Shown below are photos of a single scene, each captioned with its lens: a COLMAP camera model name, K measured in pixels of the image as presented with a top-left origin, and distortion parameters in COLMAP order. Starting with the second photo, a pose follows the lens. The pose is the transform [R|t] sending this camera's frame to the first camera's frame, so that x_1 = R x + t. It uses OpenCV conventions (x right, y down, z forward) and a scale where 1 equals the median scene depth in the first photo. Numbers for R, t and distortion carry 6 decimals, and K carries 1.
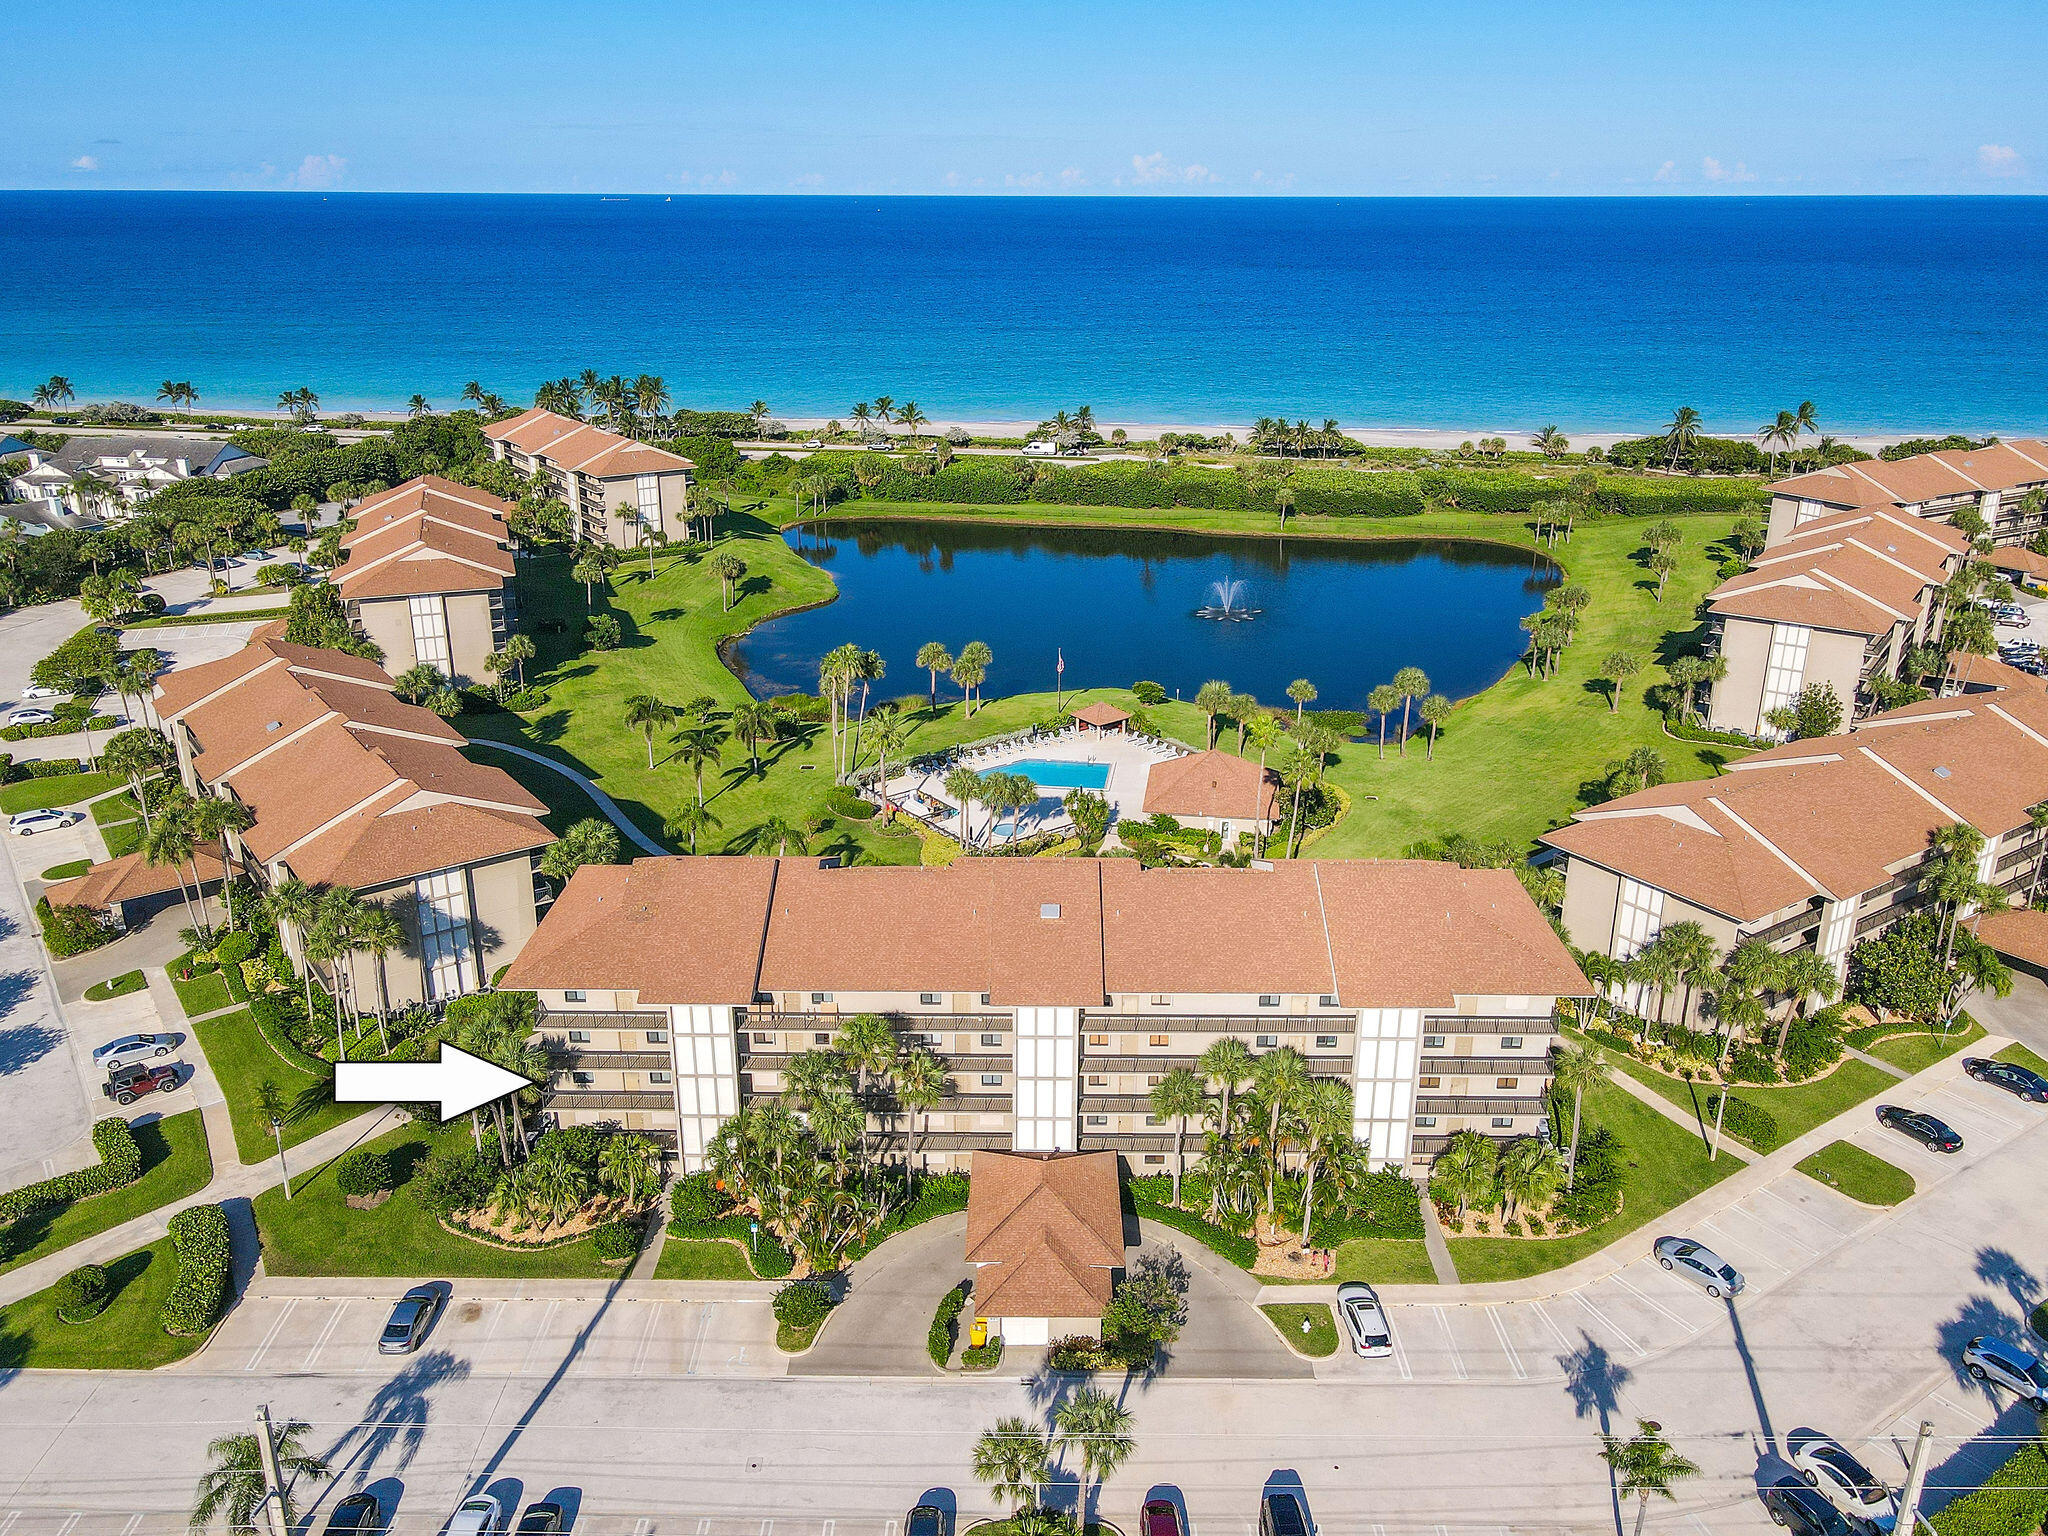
lens RADIAL K [[1540.3, 0, 1050.4], [0, 1540.3, 735.3], [0, 0, 1]] dist [0.009367, 0.011408]
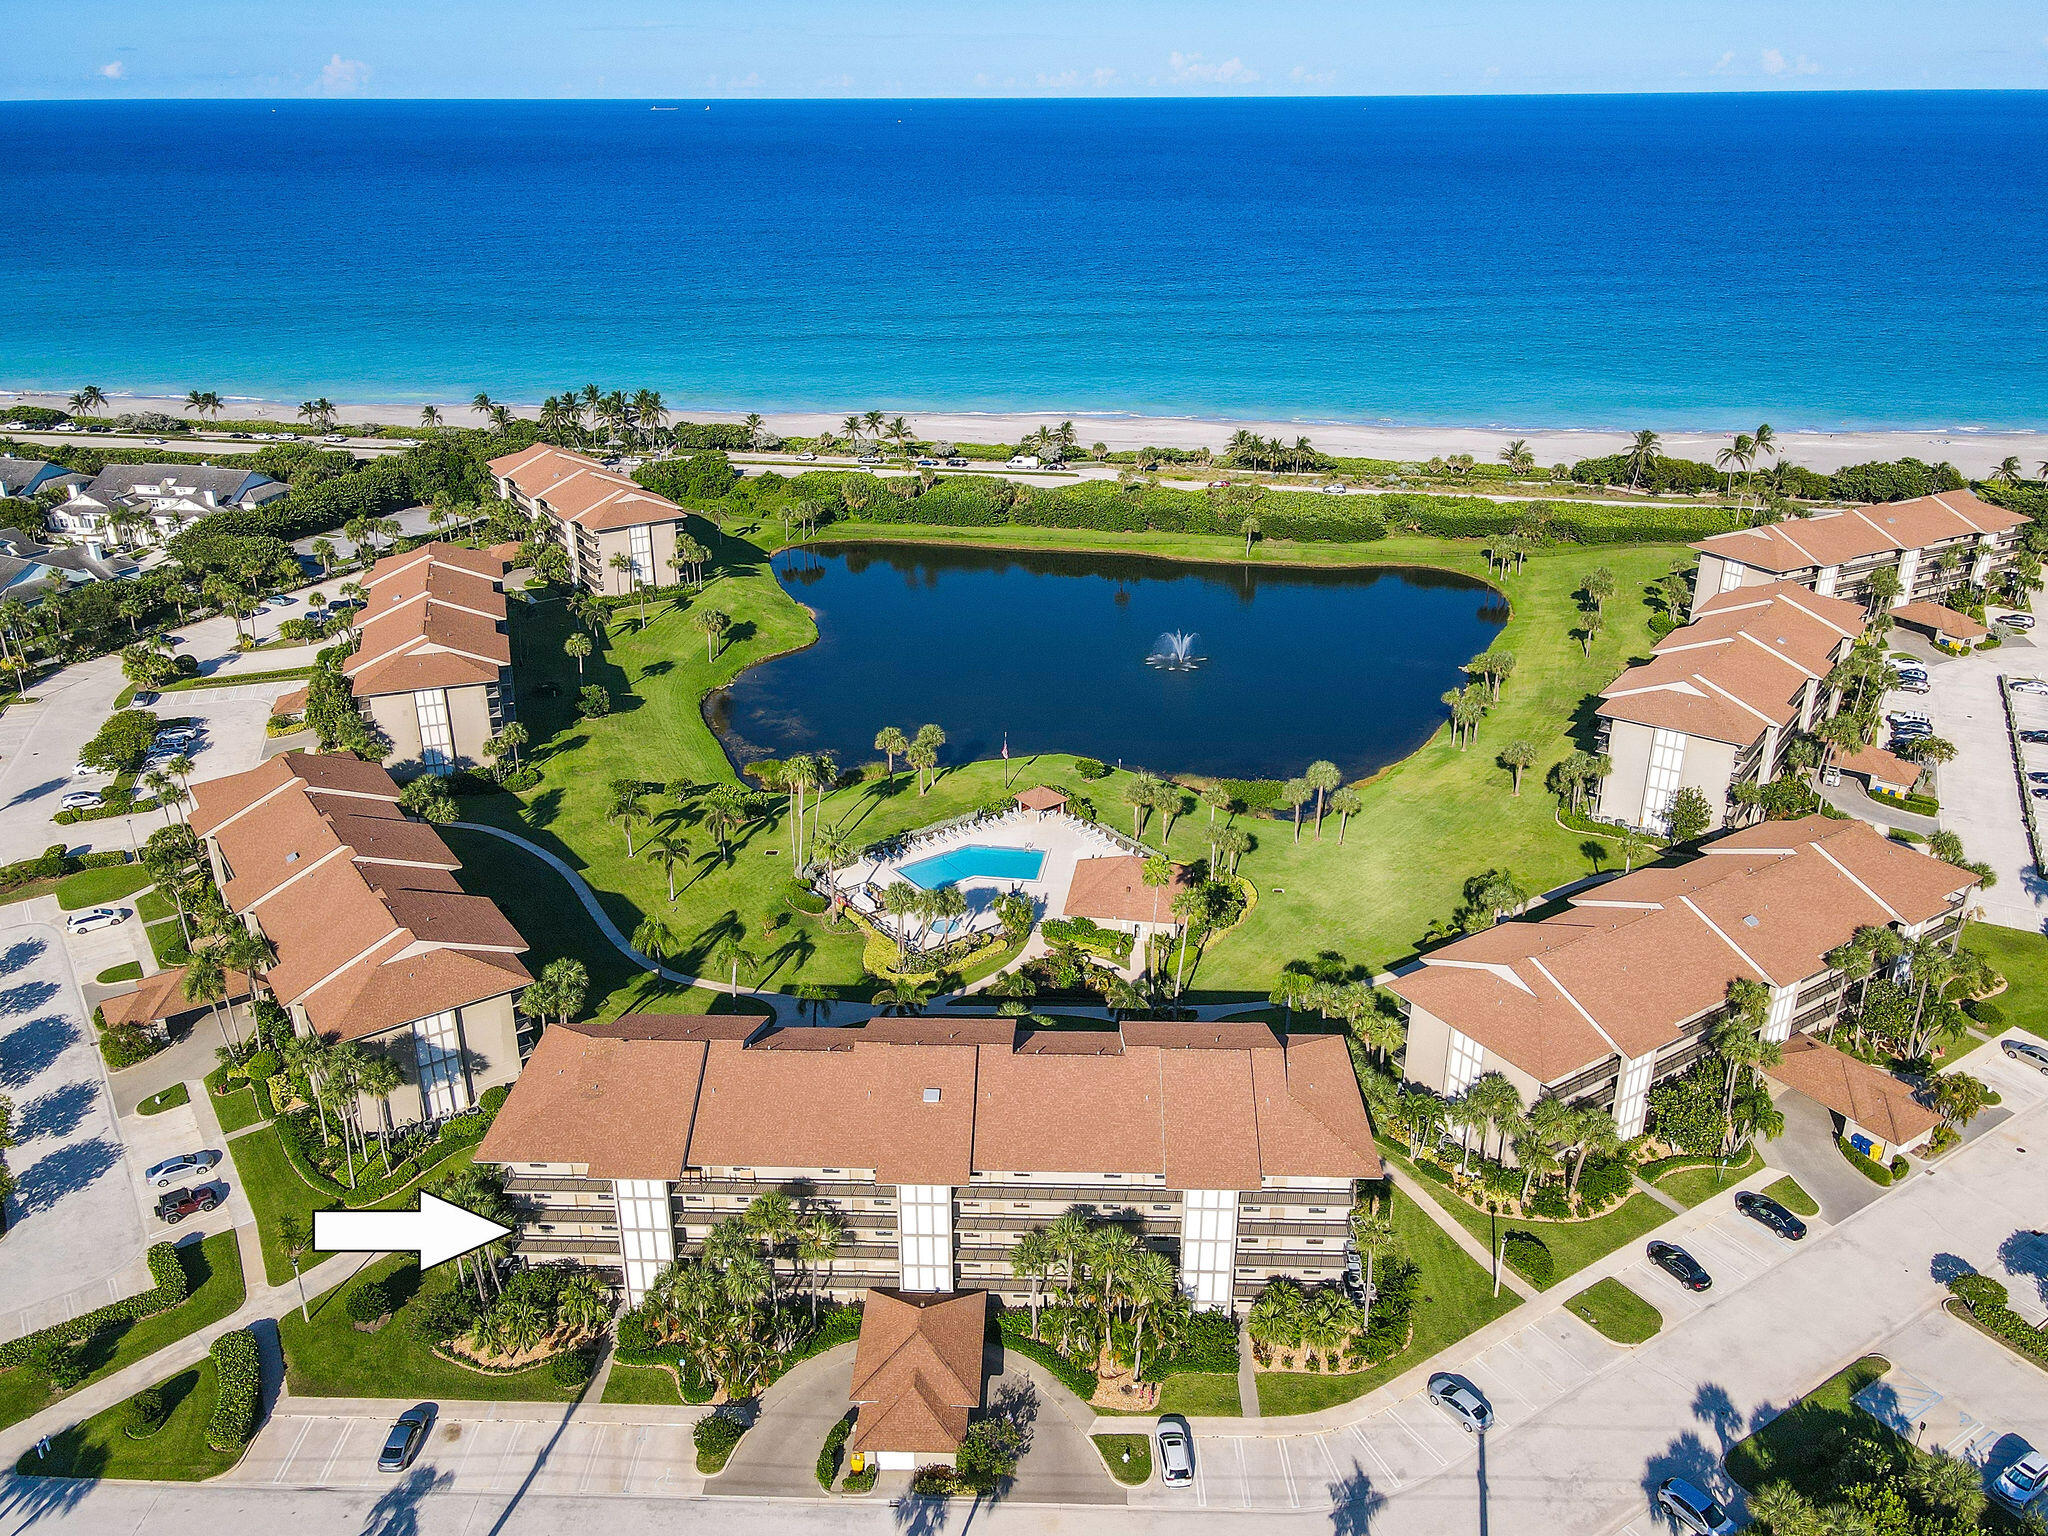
lens RADIAL K [[1540.2, 0, 1037.1], [0, 1540.2, 729.2], [0, 0, 1]] dist [0.008926, 0.008501]
pose [[0.999696, 0.005780, -0.023972, 0.089702], [-0.004507, 0.998595, 0.052795, -0.192465], [0.024243, -0.052671, 0.998318, -0.146783]]
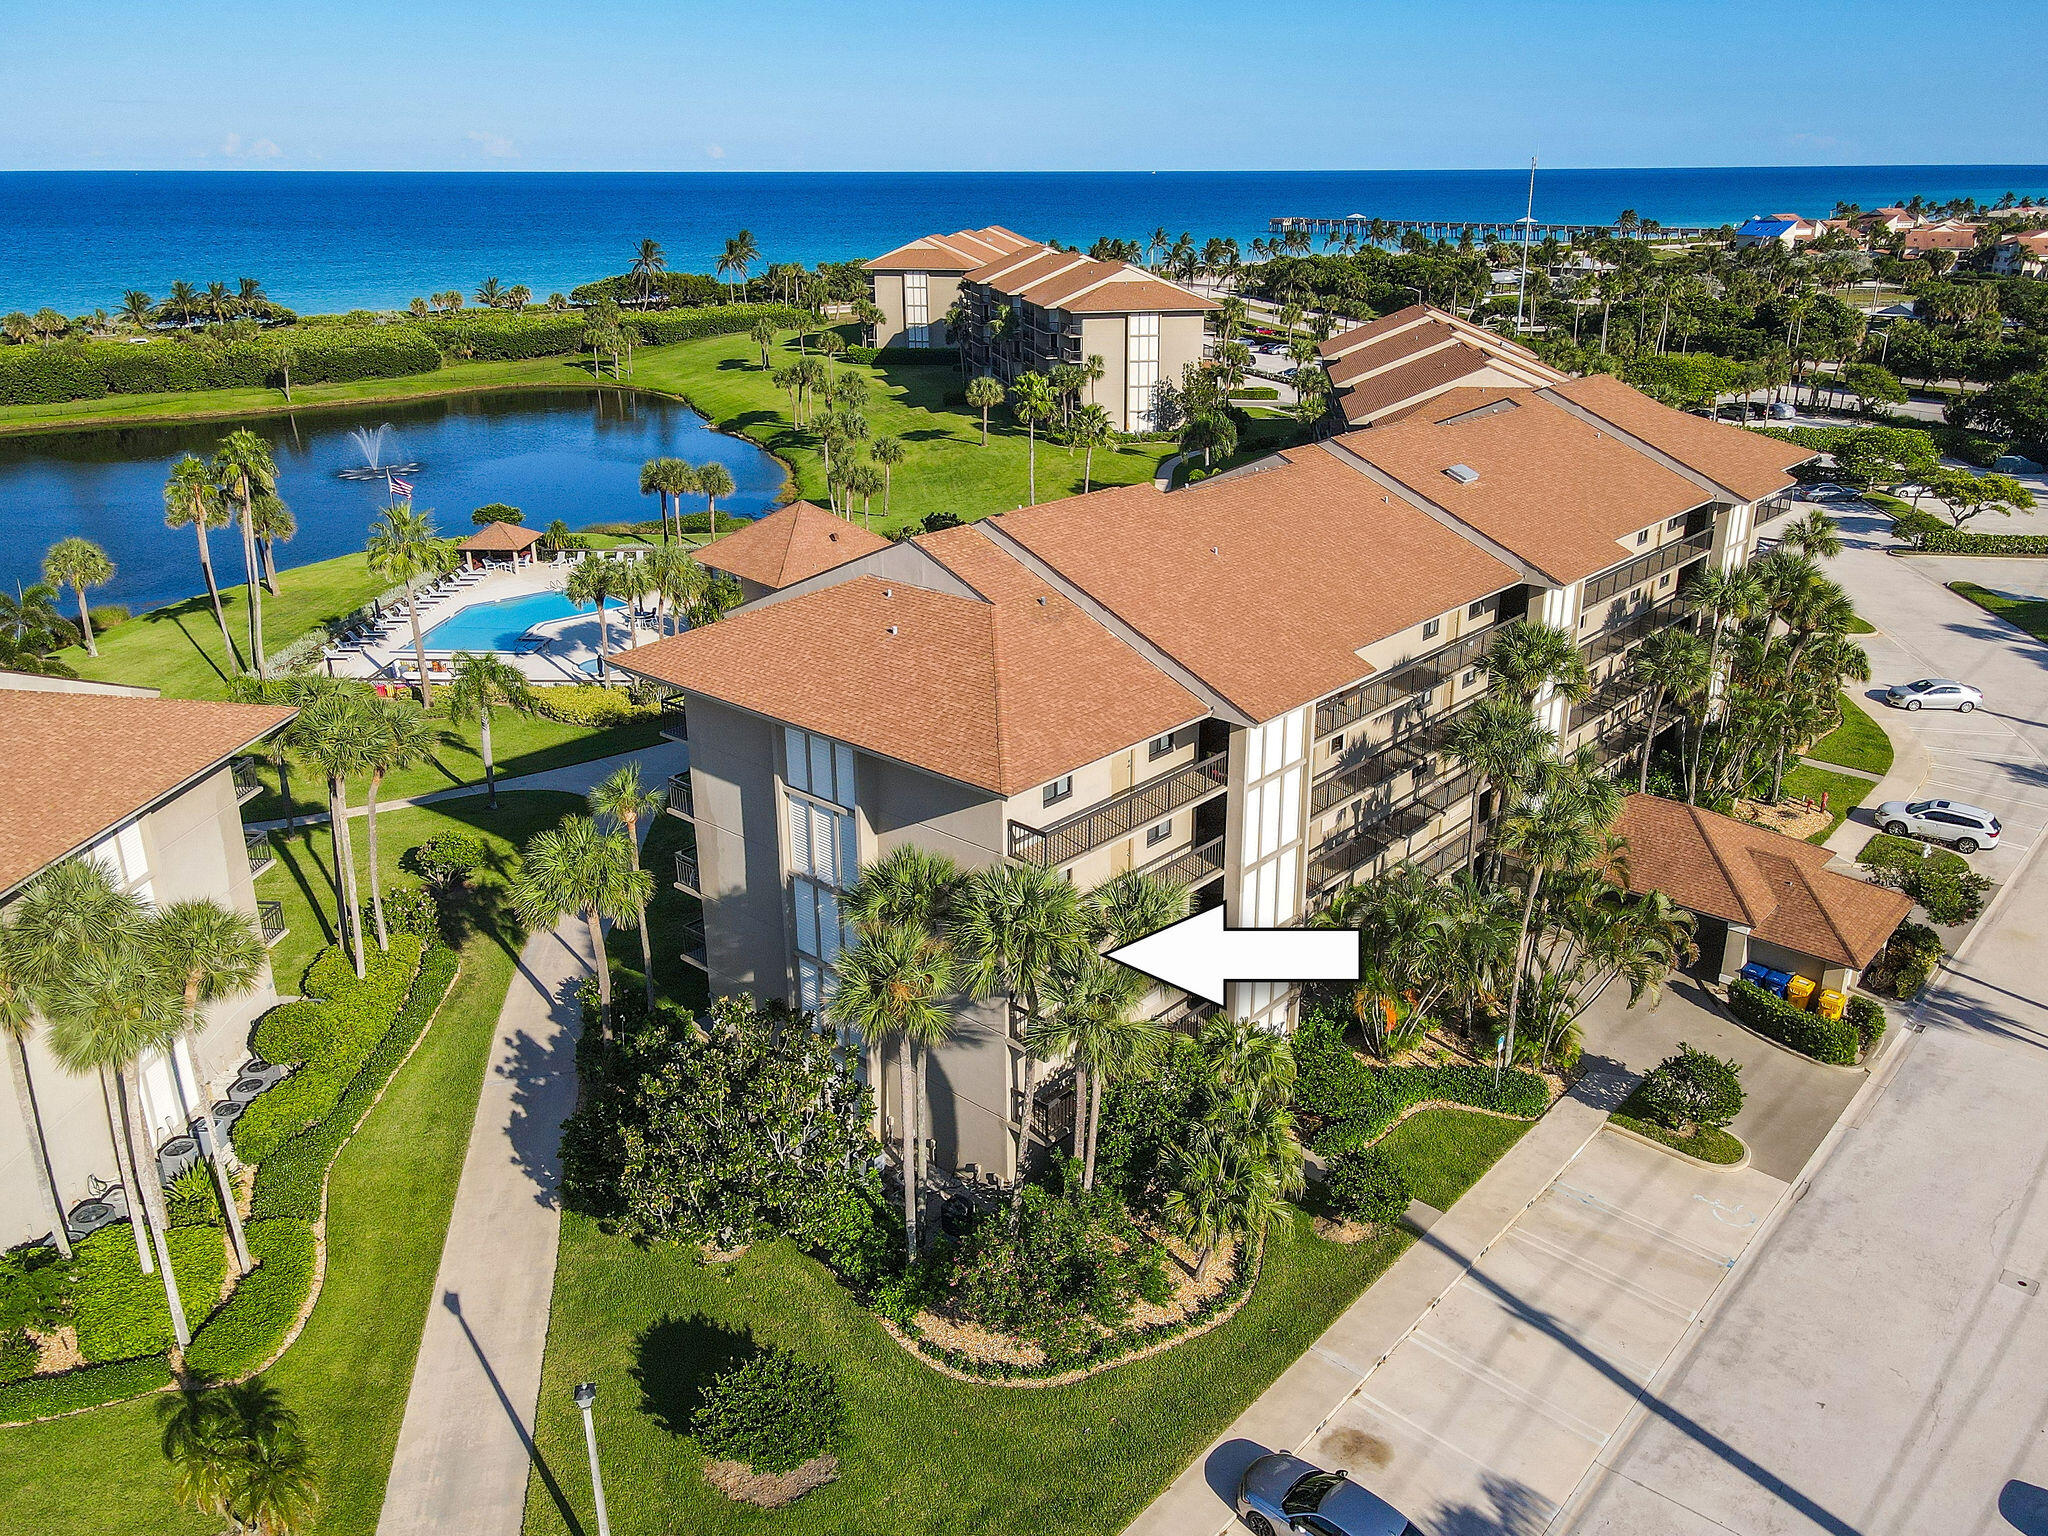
lens RADIAL K [[1540.3, 0, 1050.4], [0, 1540.3, 735.3], [0, 0, 1]] dist [0.009367, 0.011408]
pose [[0.658423, -0.265426, 0.704293, -0.512902], [0.255502, 0.959009, 0.122559, 0.080953], [-0.707953, 0.099252, 0.699250, 0.555201]]
